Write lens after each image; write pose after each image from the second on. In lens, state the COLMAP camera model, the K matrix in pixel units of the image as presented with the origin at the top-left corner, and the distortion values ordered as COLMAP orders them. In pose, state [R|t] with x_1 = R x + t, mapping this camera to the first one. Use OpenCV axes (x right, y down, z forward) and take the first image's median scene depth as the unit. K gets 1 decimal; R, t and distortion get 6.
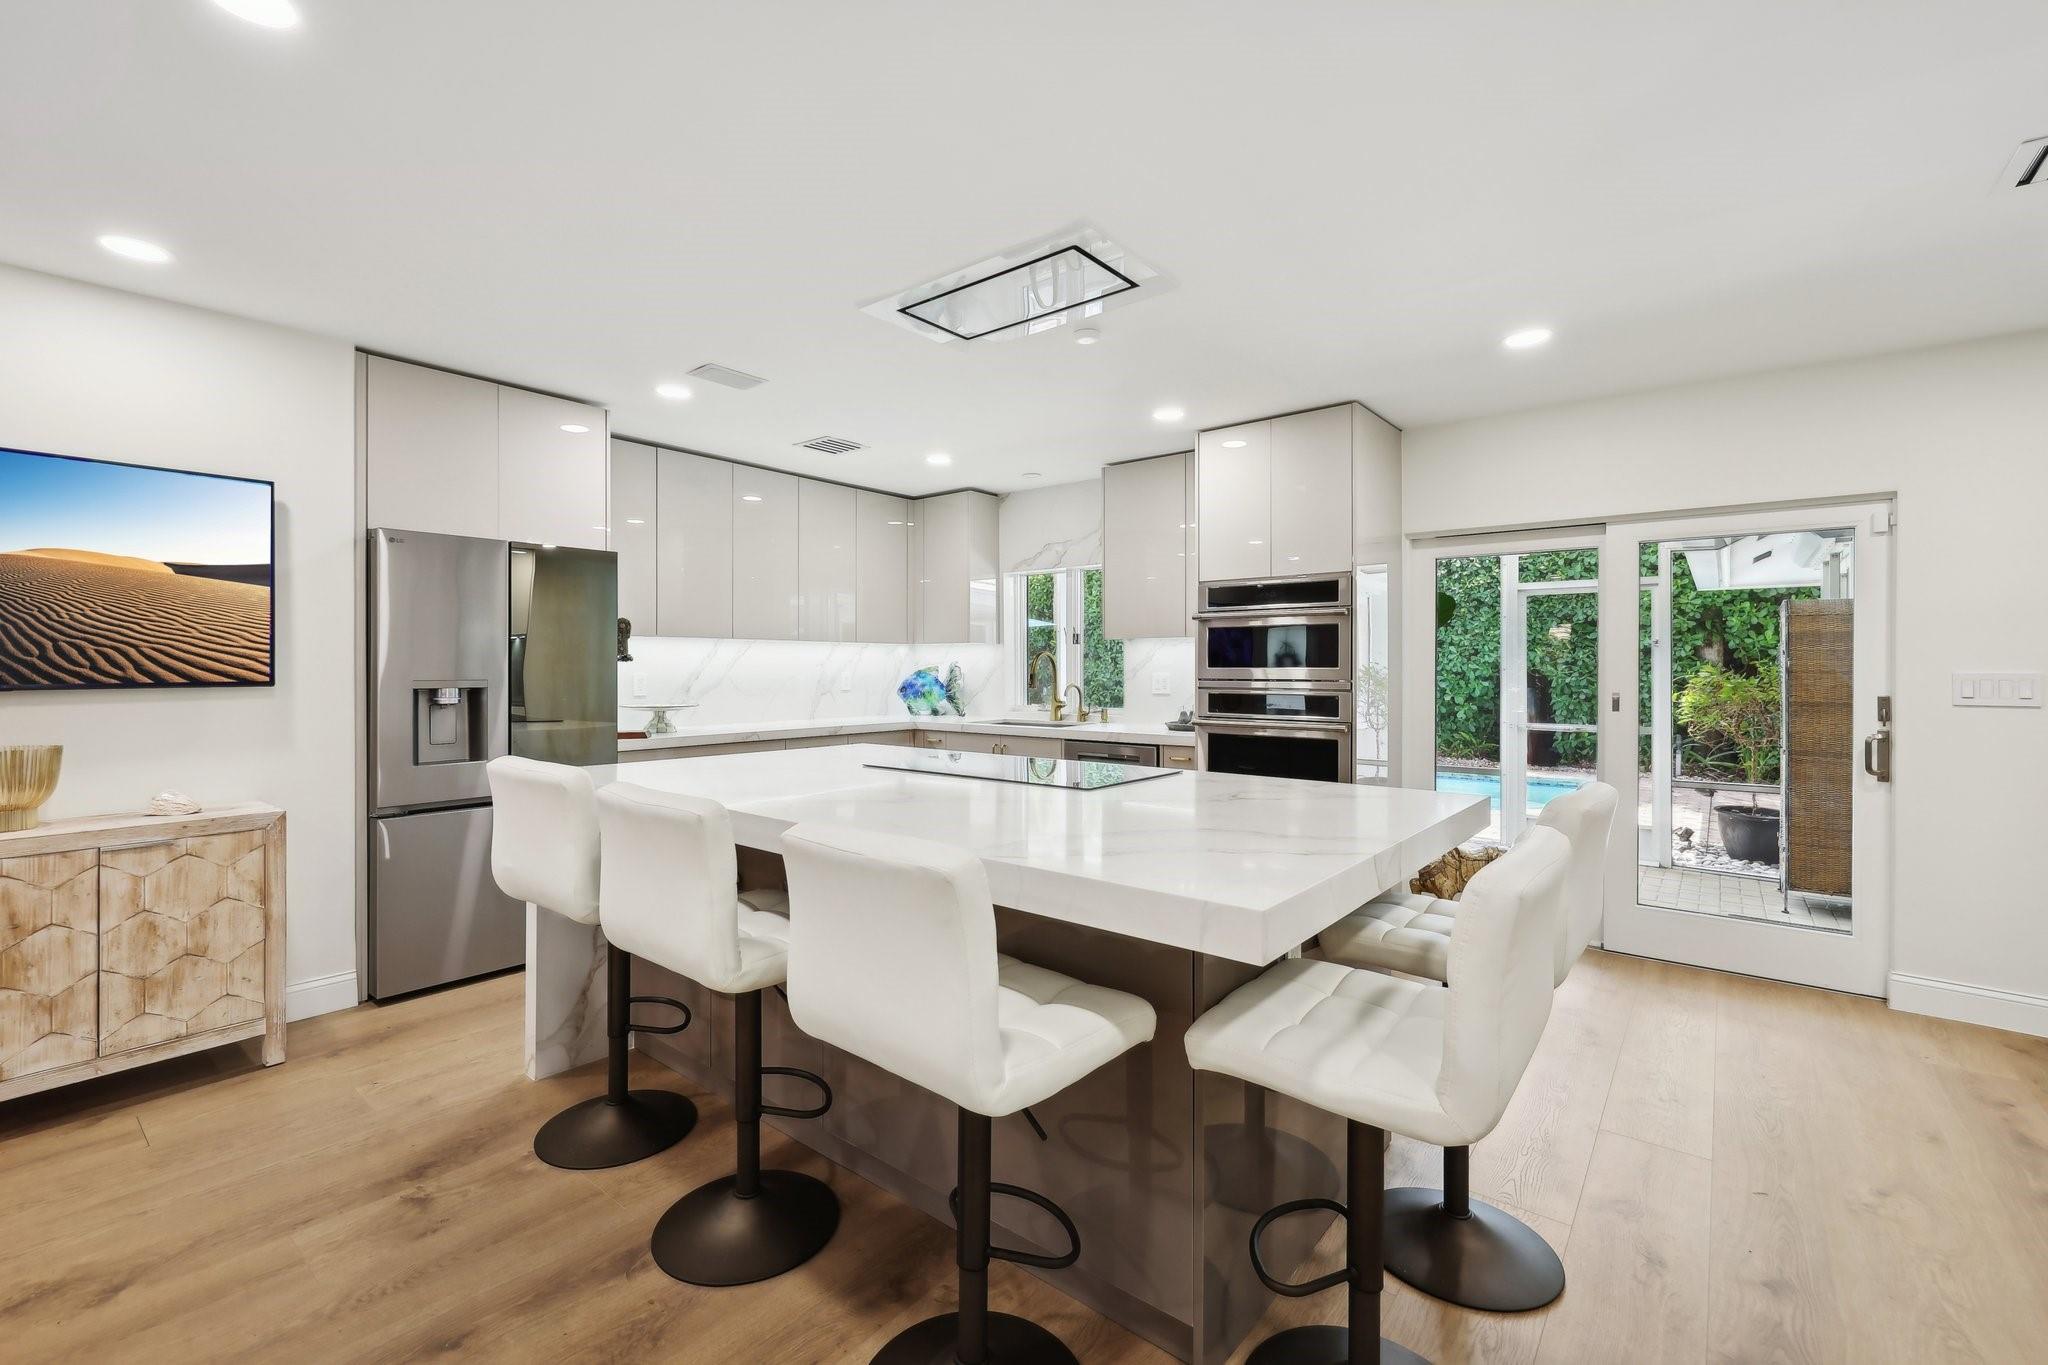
lens RADIAL K [[875.6, 0, 1000.4], [0, 875.6, 667.5], [0, 0, 1]] dist [0.001977, 0.000188]
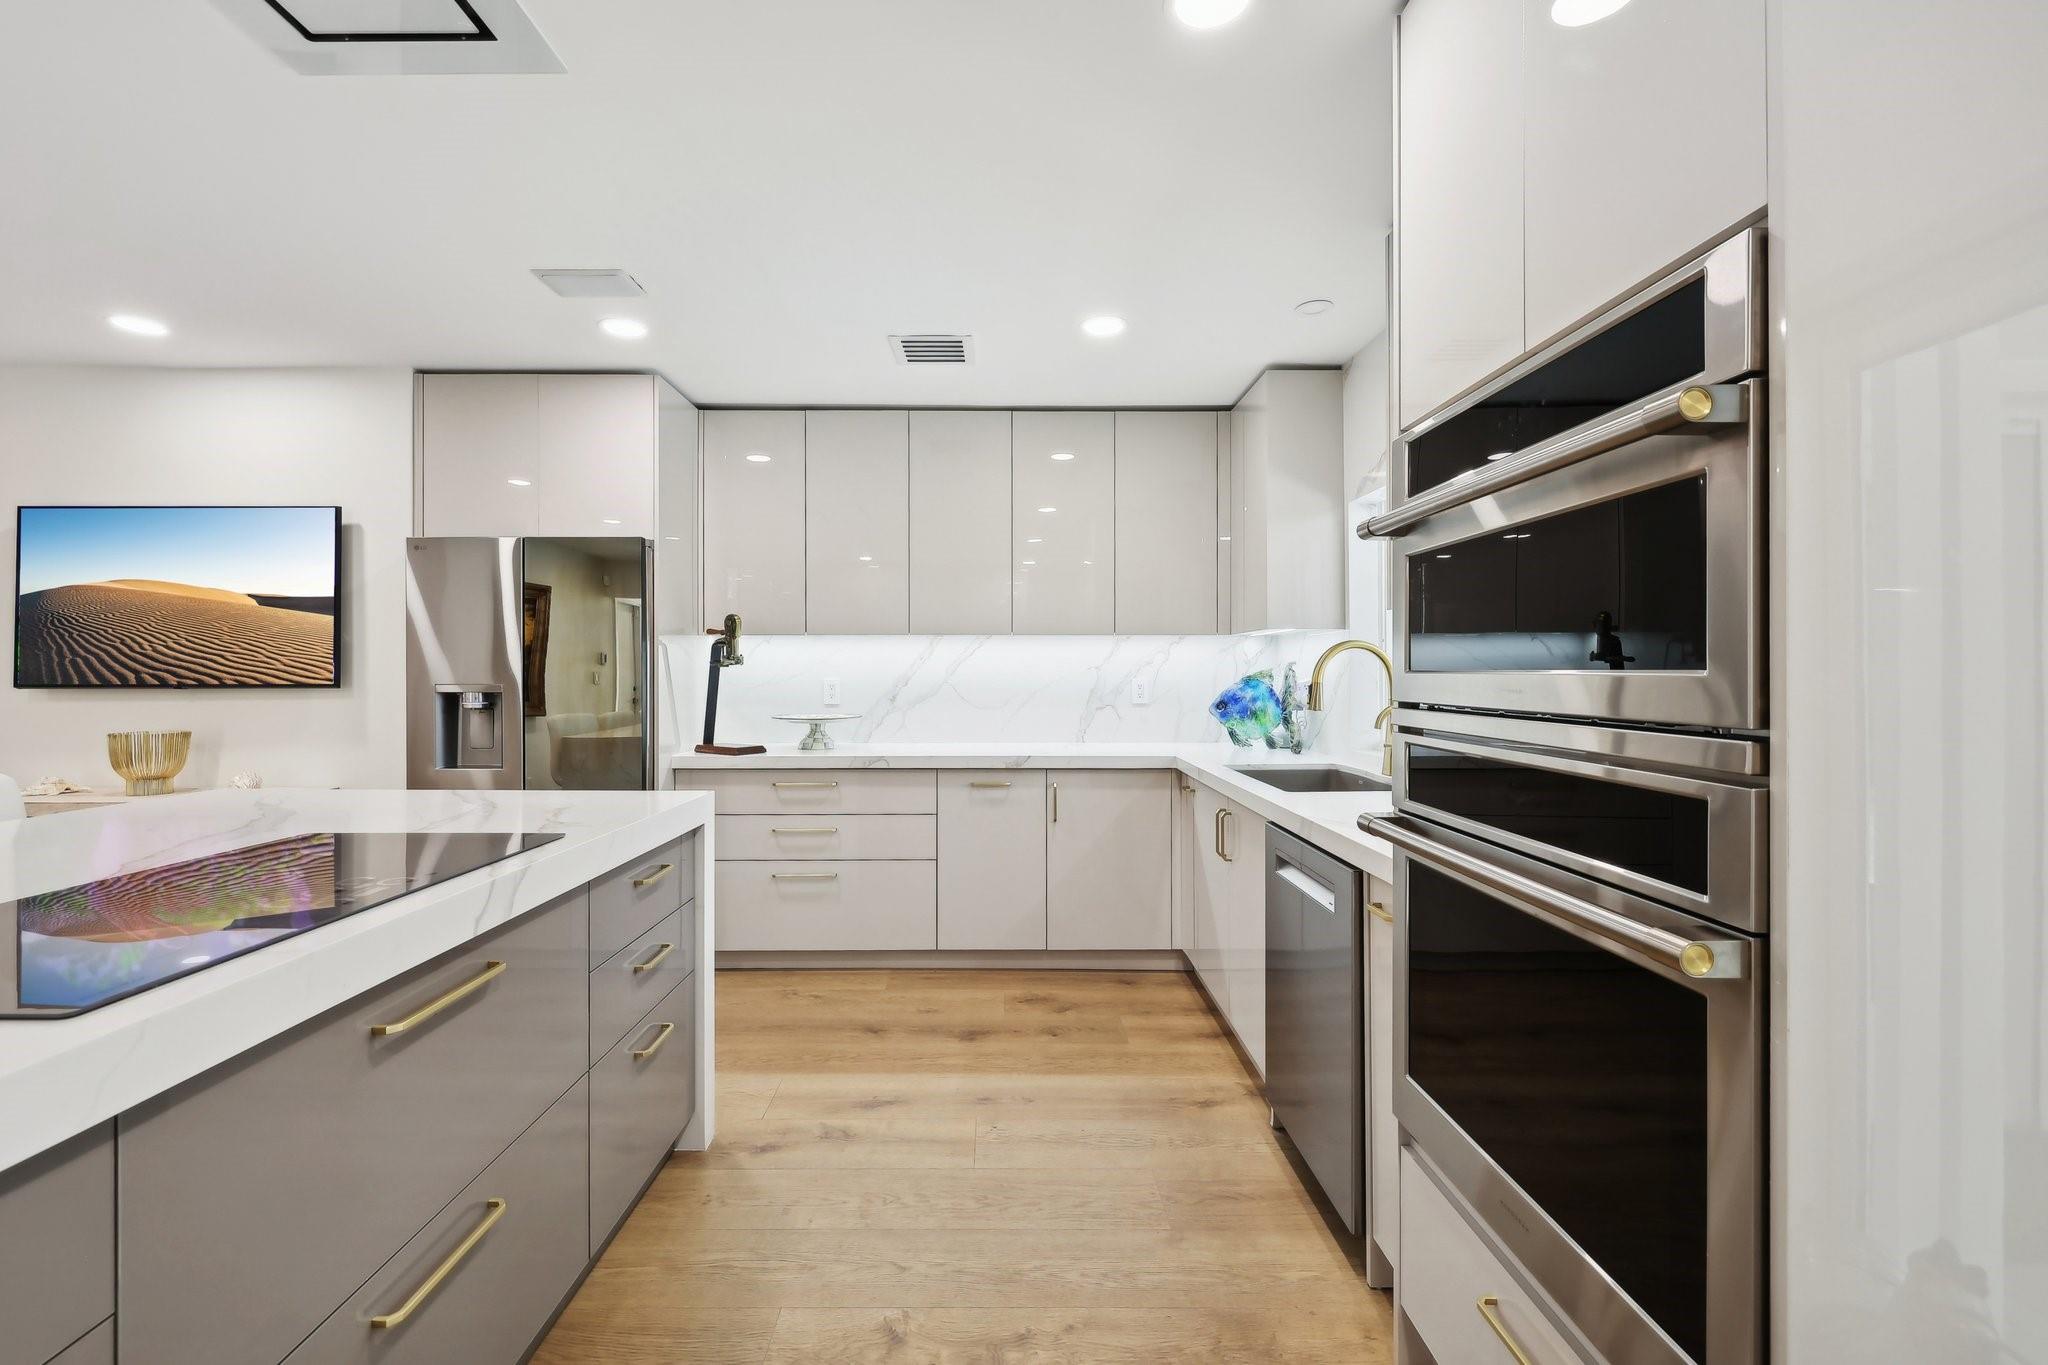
lens RADIAL K [[866.5, 0, 1014.7], [0, 866.5, 671.4], [0, 0, 1]] dist [-0.000428, -0.000112]
pose [[0.643423, -0.000237, -0.765511, 0.287902], [0.000215, 1.000000, -0.000128, 0.000015], [0.765511, -0.000082, 0.643423, 0.473657]]
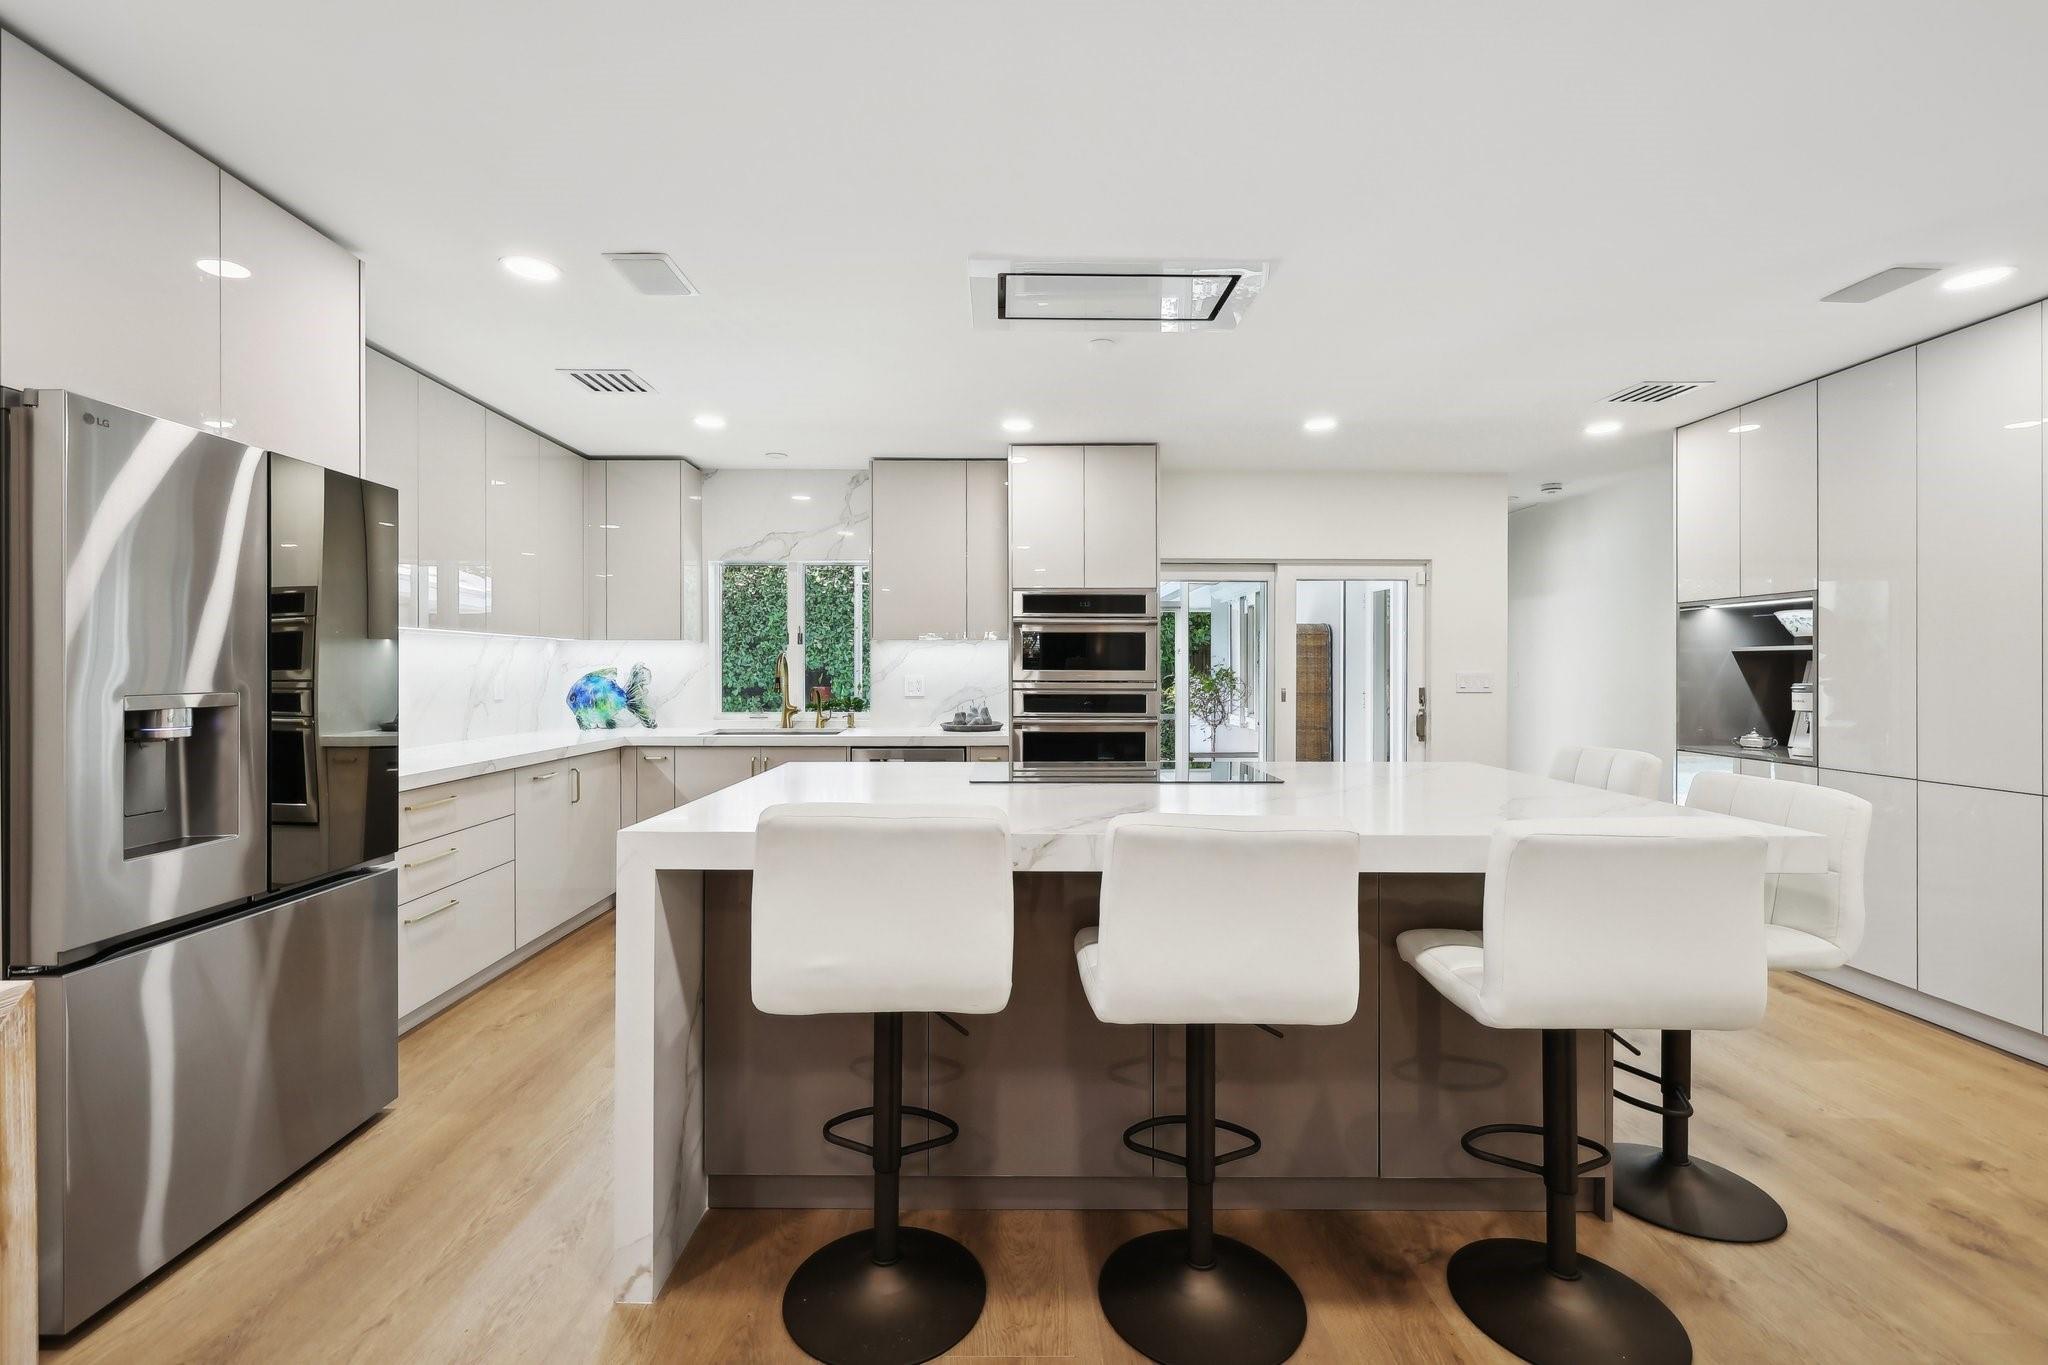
lens RADIAL K [[882.1, 0, 996.4], [0, 882.1, 668.3], [0, 0, 1]] dist [-0.000828, -0.000246]
pose [[0.766624, 0.000539, 0.642096, -0.333391], [-0.000091, 1.000000, -0.000730, -0.000612], [-0.642096, 0.000501, 0.766624, 0.146154]]
